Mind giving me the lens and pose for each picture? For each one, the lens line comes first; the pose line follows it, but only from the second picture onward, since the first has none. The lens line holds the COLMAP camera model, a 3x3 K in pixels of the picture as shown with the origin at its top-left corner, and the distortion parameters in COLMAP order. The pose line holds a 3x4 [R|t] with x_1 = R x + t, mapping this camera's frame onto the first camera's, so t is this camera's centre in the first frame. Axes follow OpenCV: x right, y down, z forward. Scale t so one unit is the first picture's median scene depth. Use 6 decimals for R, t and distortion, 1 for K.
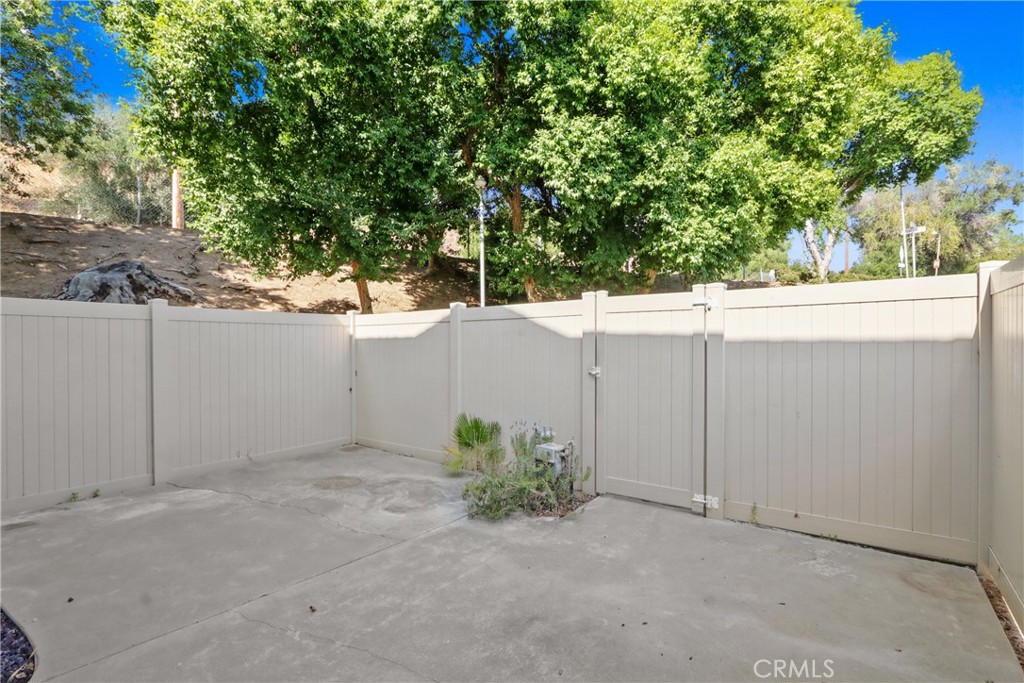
lens RADIAL K [[473.1, 0, 515.2], [0, 473.1, 340.7], [0, 0, 1]] dist [-0.016635, 0.002531]
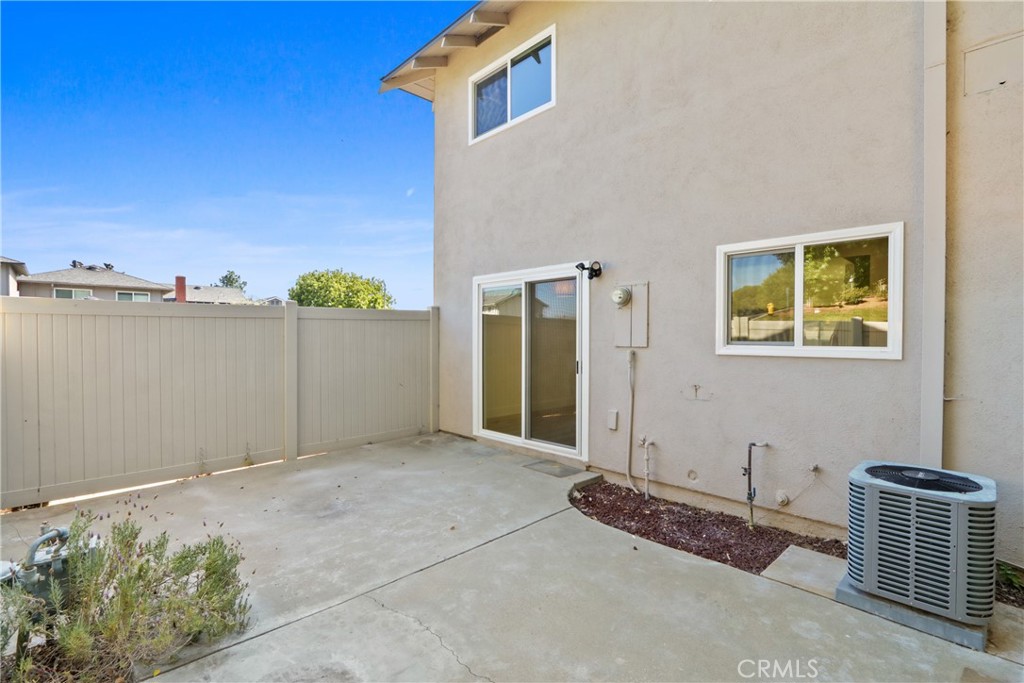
lens RADIAL K [[473.1, 0, 513.9], [0, 473.1, 343.0], [0, 0, 1]] dist [-0.016635, 0.002531]
pose [[-0.984262, -0.004526, 0.176655, -0.733600], [-0.002321, 0.999917, 0.012688, -0.027119], [-0.176698, 0.012079, -0.984191, 2.017360]]
